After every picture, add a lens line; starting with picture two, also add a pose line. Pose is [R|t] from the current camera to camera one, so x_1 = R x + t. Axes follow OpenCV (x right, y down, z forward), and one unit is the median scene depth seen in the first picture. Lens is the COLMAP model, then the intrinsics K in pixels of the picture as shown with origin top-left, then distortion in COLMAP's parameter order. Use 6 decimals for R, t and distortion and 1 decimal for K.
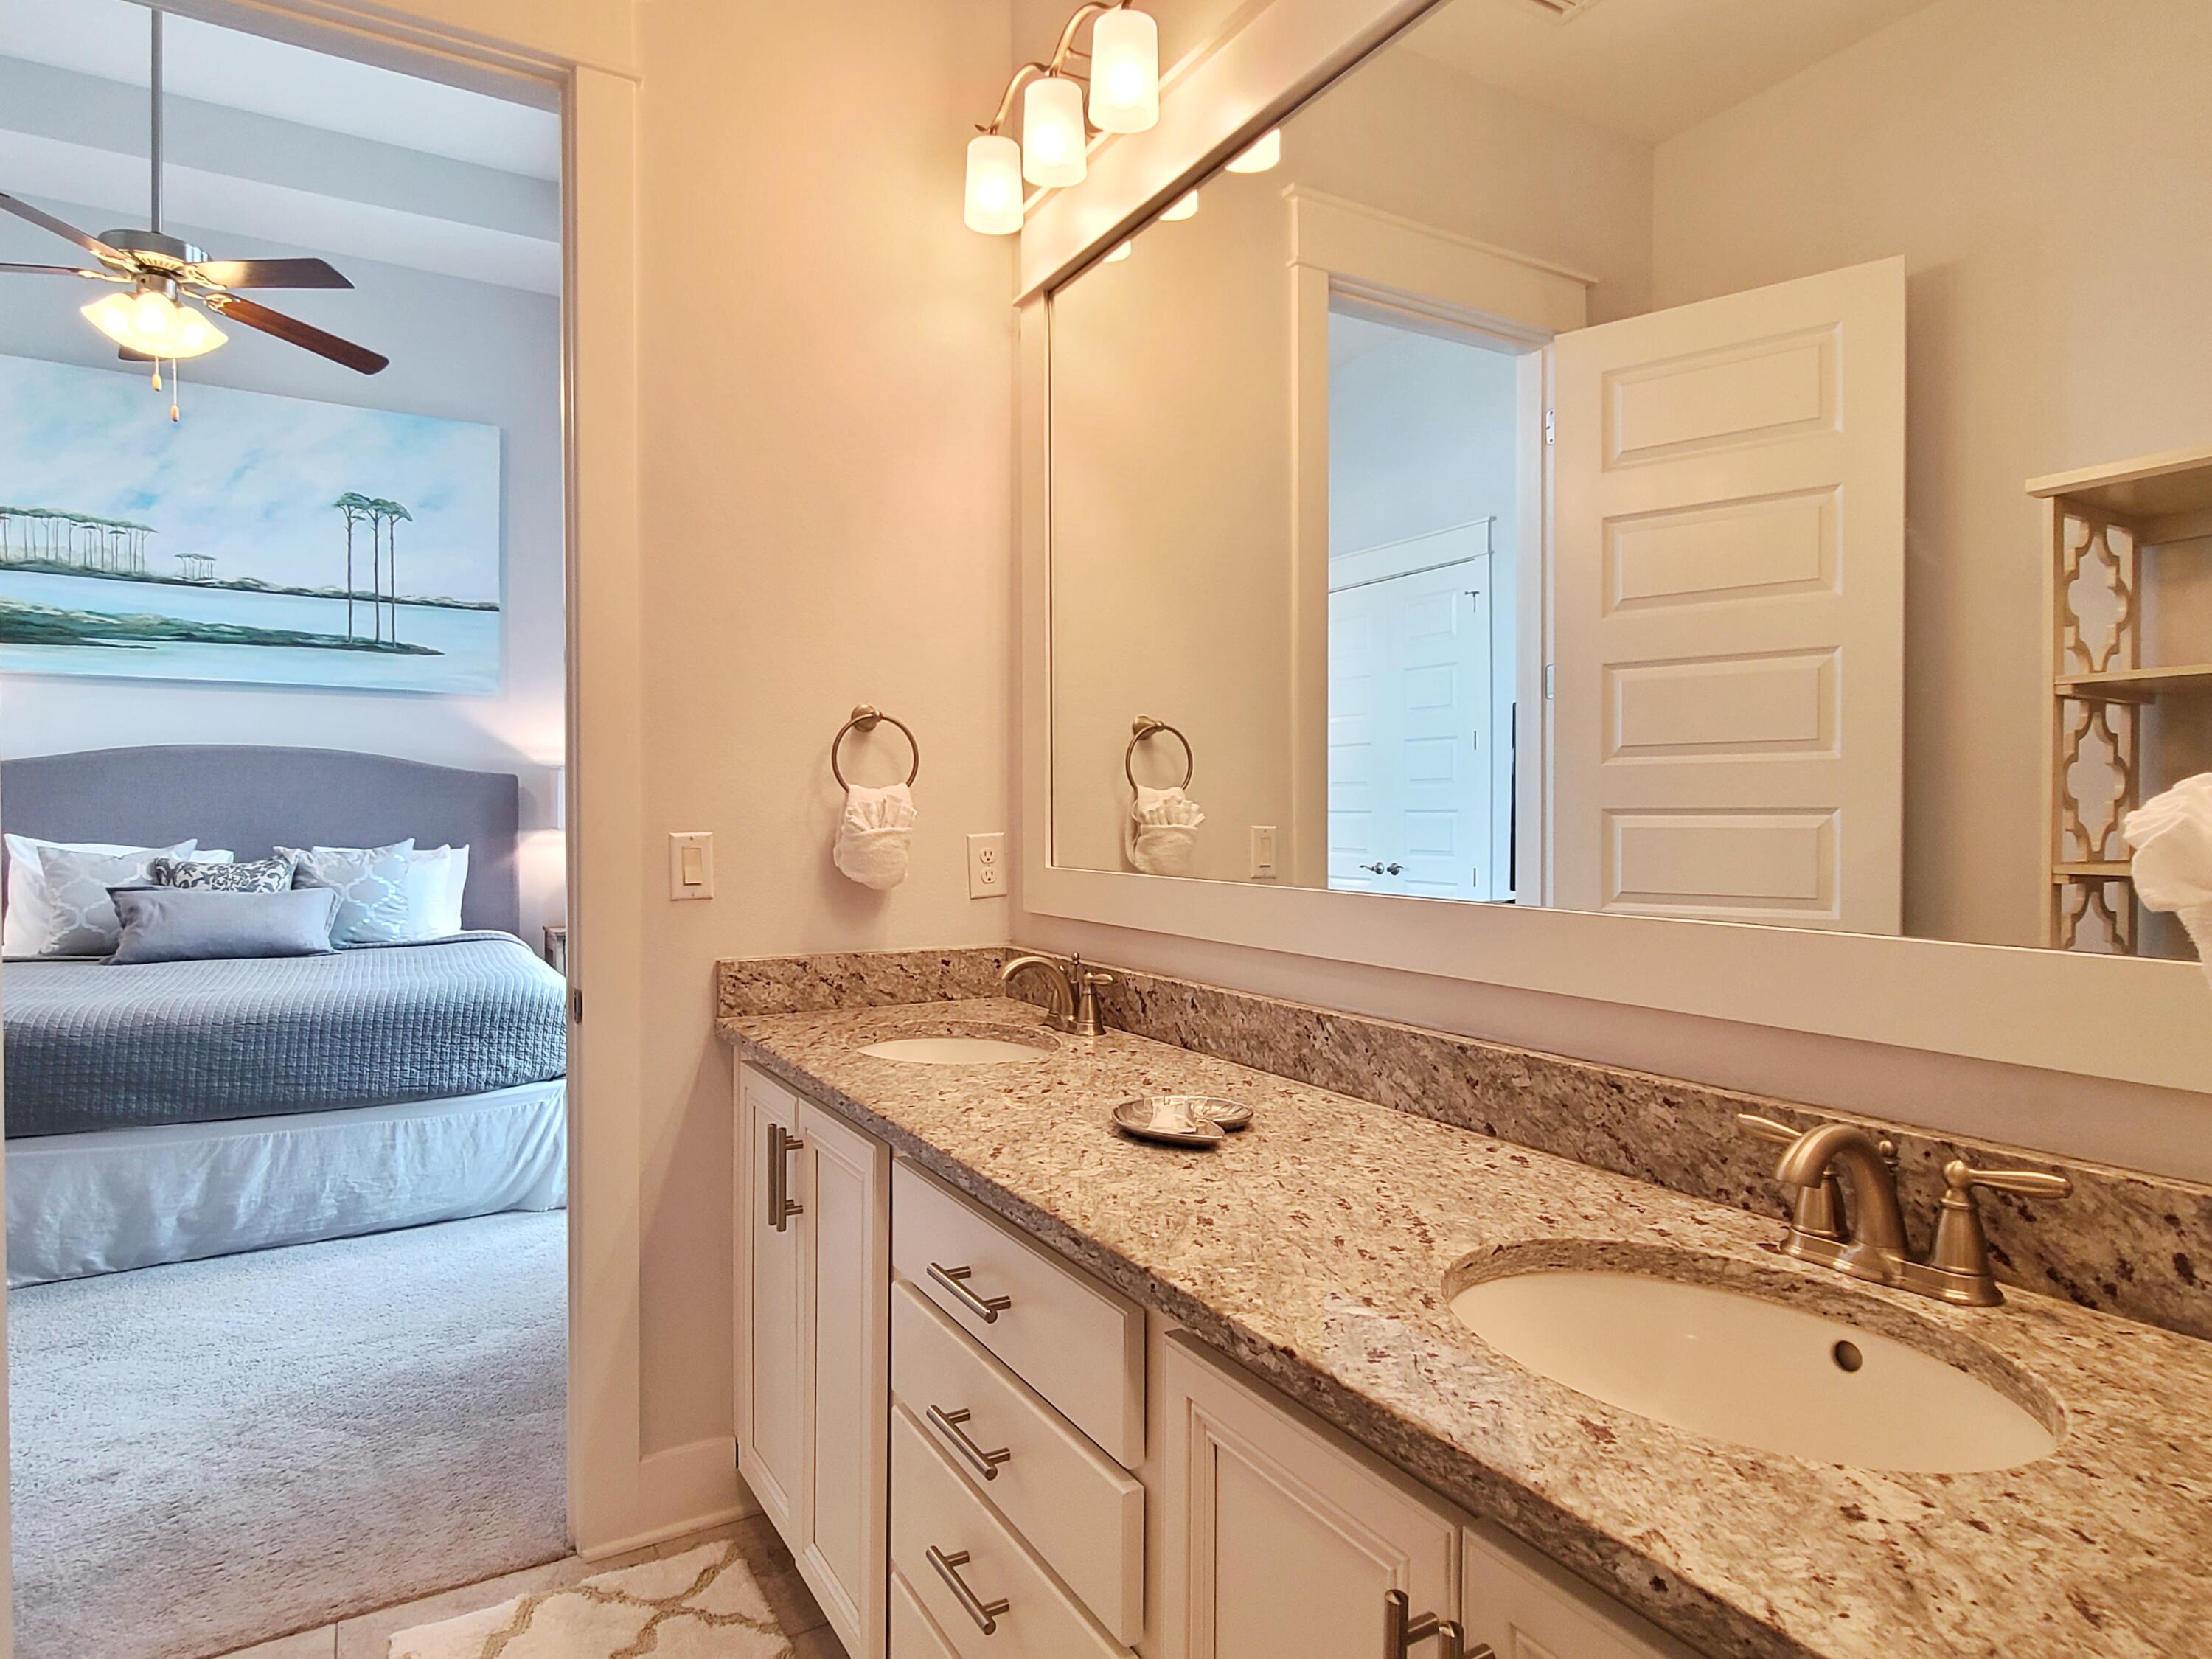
lens RADIAL K [[1220.8, 0, 1080.9], [0, 1220.8, 831.2], [0, 0, 1]] dist [-0.000139, -0.003574]
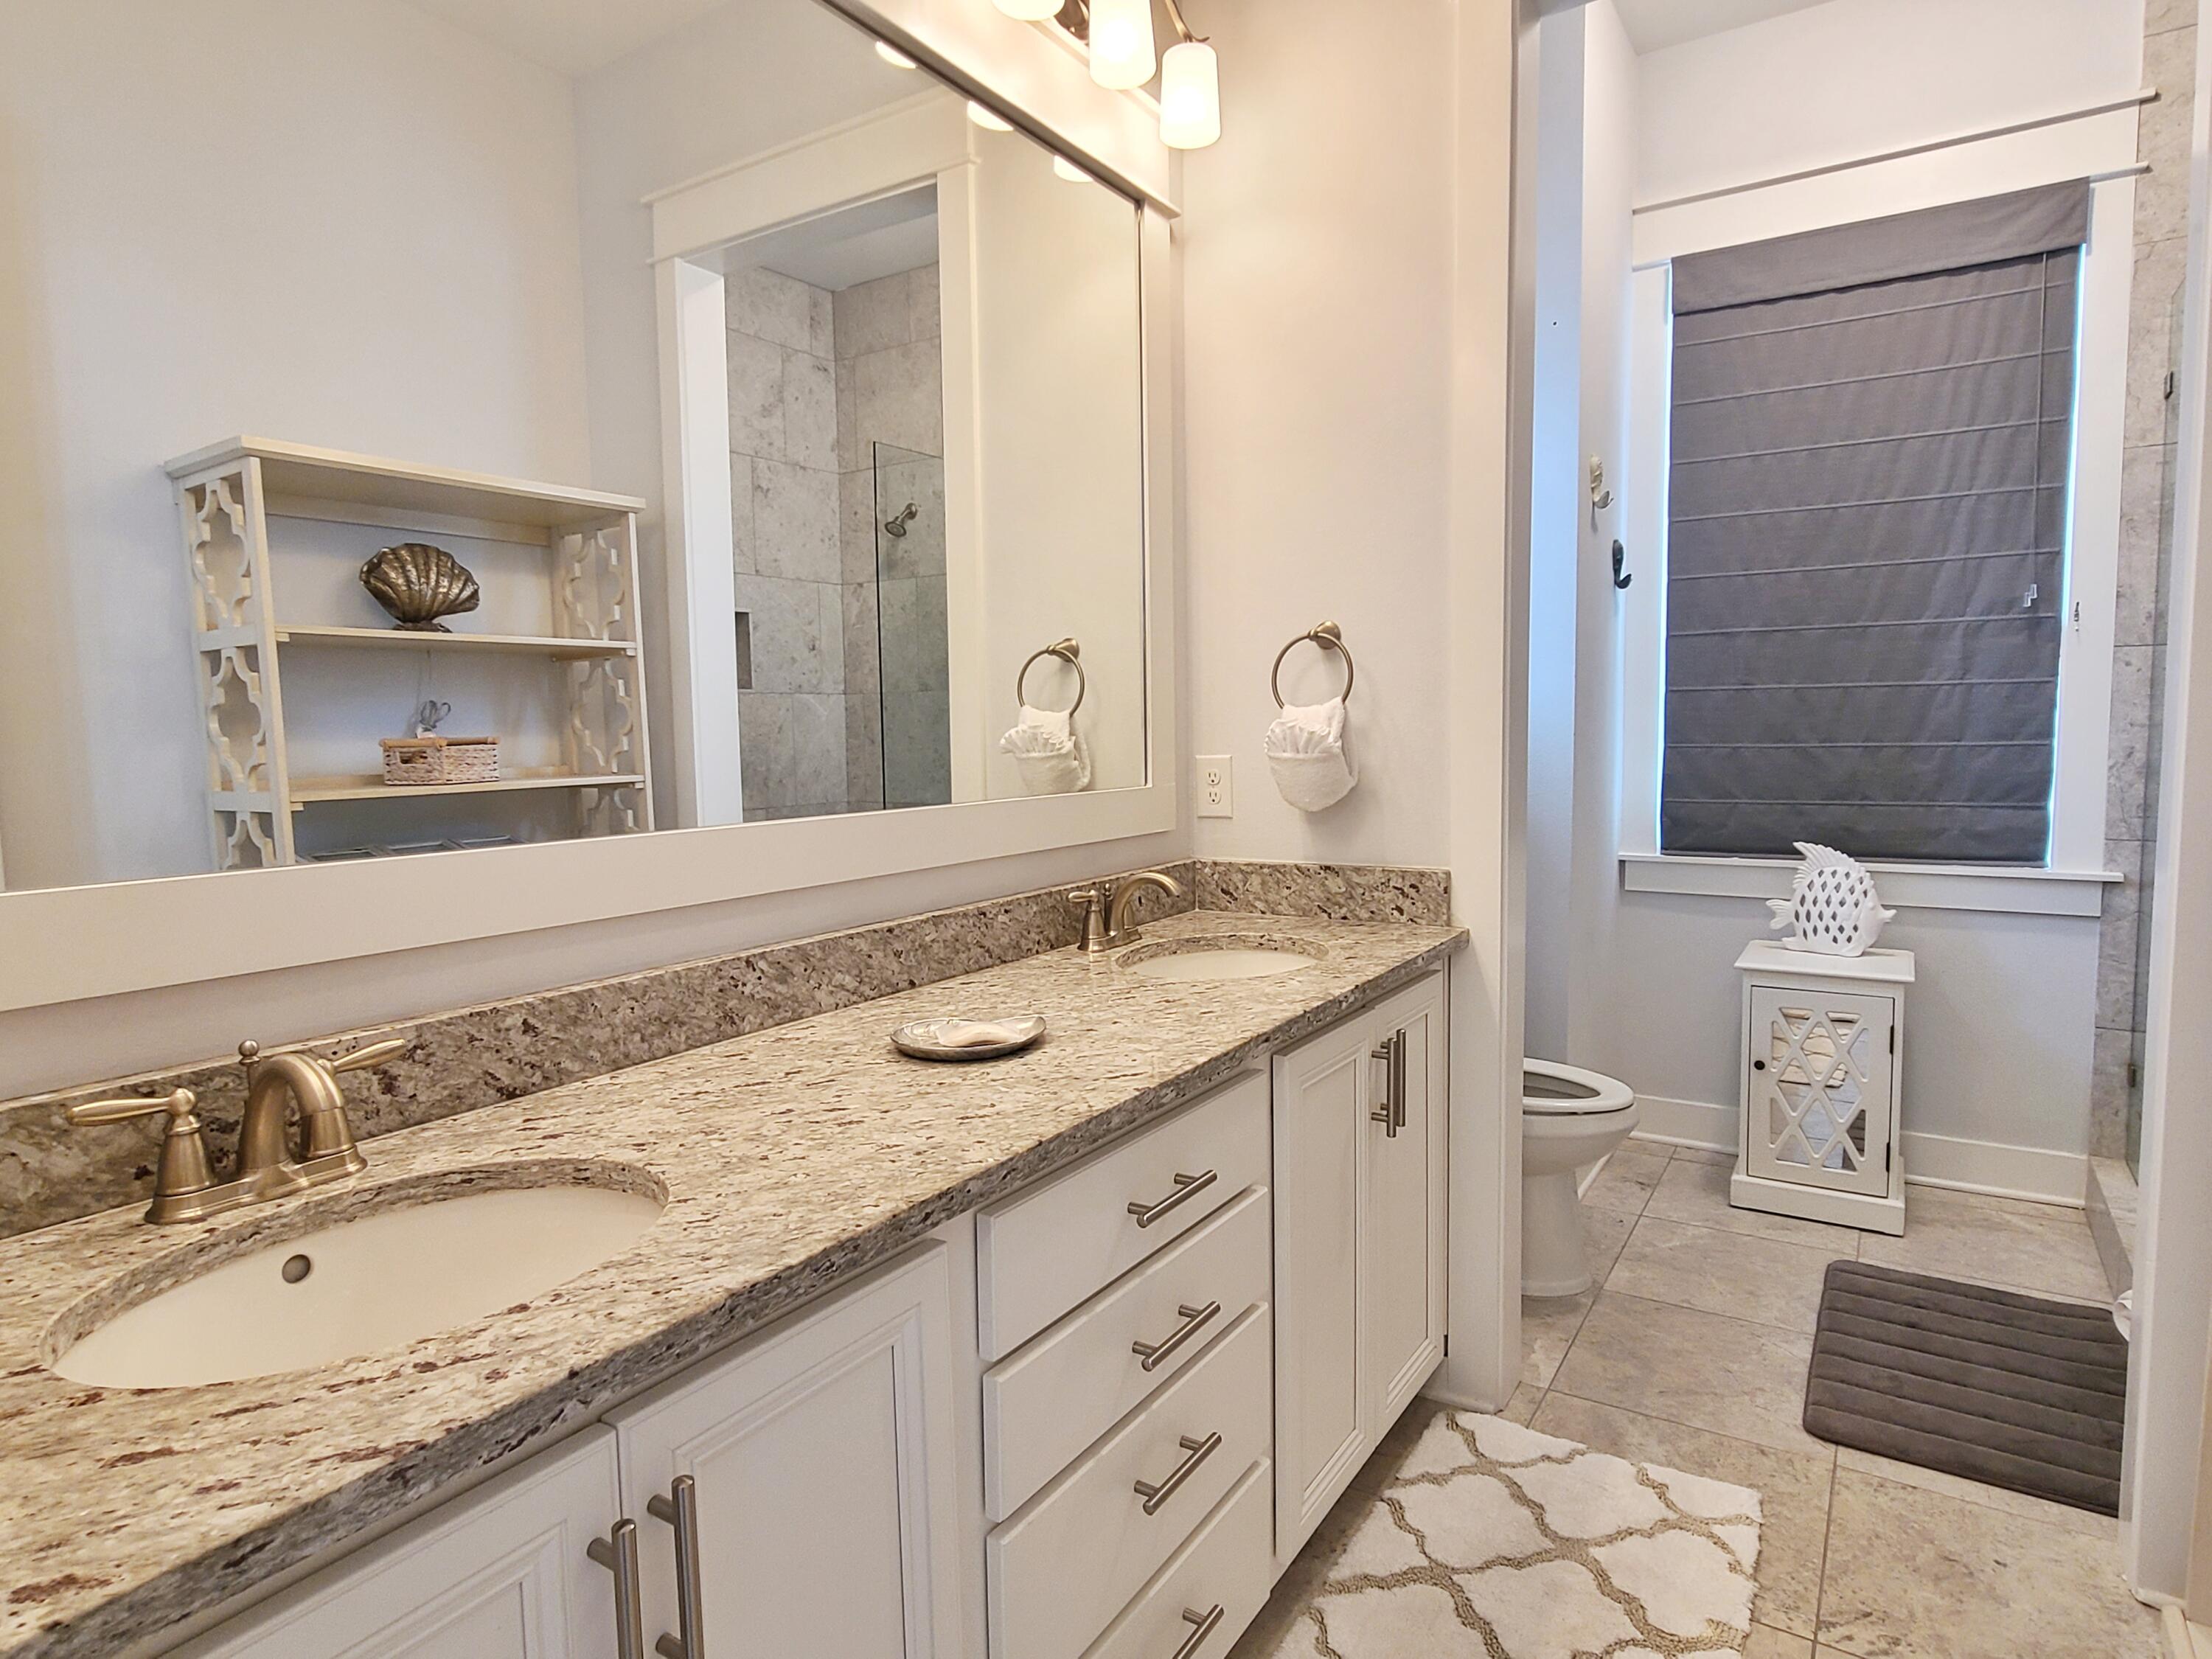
lens RADIAL K [[1220.8, 0, 1104.8], [0, 1220.8, 833.9], [0, 0, 1]] dist [-0.000139, -0.003574]
pose [[-0.430672, -0.072357, 0.899603, -1.087196], [0.034297, 0.994749, 0.096430, -0.036535], [-0.901856, 0.072384, -0.425929, 1.632330]]
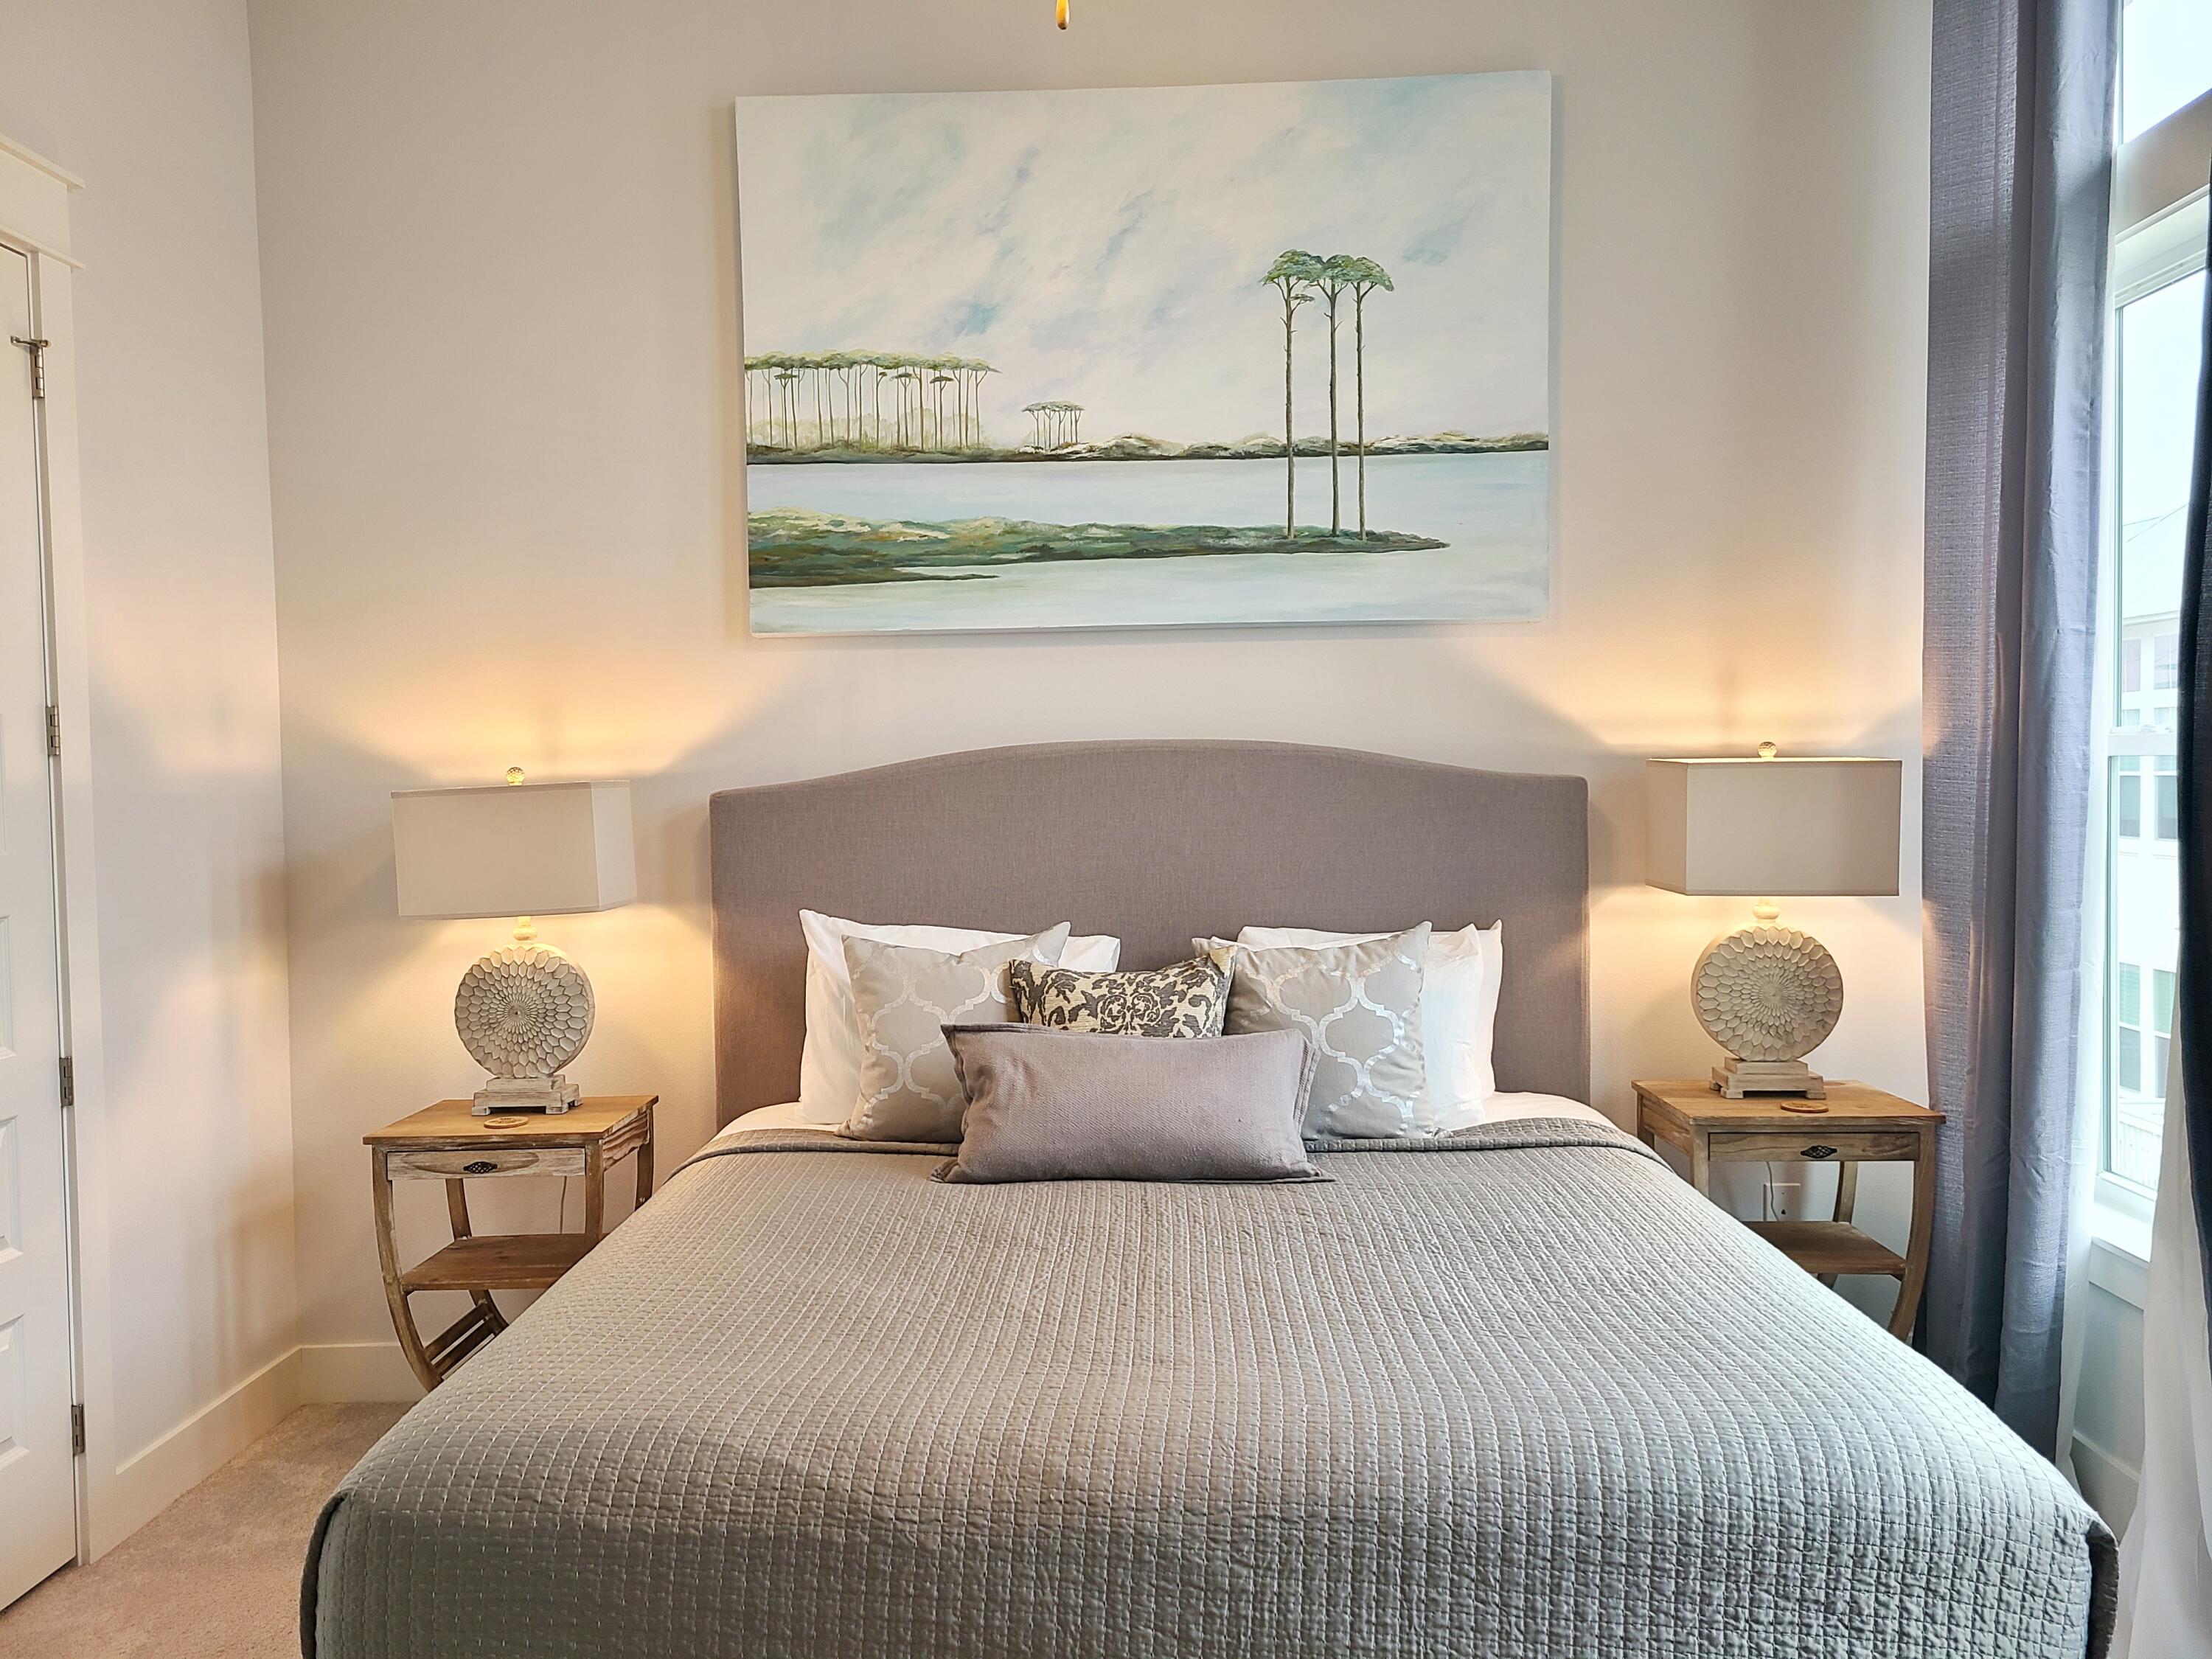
lens RADIAL K [[1641.9, 0, 1077.0], [0, 1641.9, 833.5], [0, 0, 1]] dist [0.059200, -0.030039]
pose [[0.839917, 0.002322, -0.542710, -0.296914], [0.012081, 0.999663, 0.022974, -0.045171], [0.542581, -0.025853, 0.839606, 0.354881]]
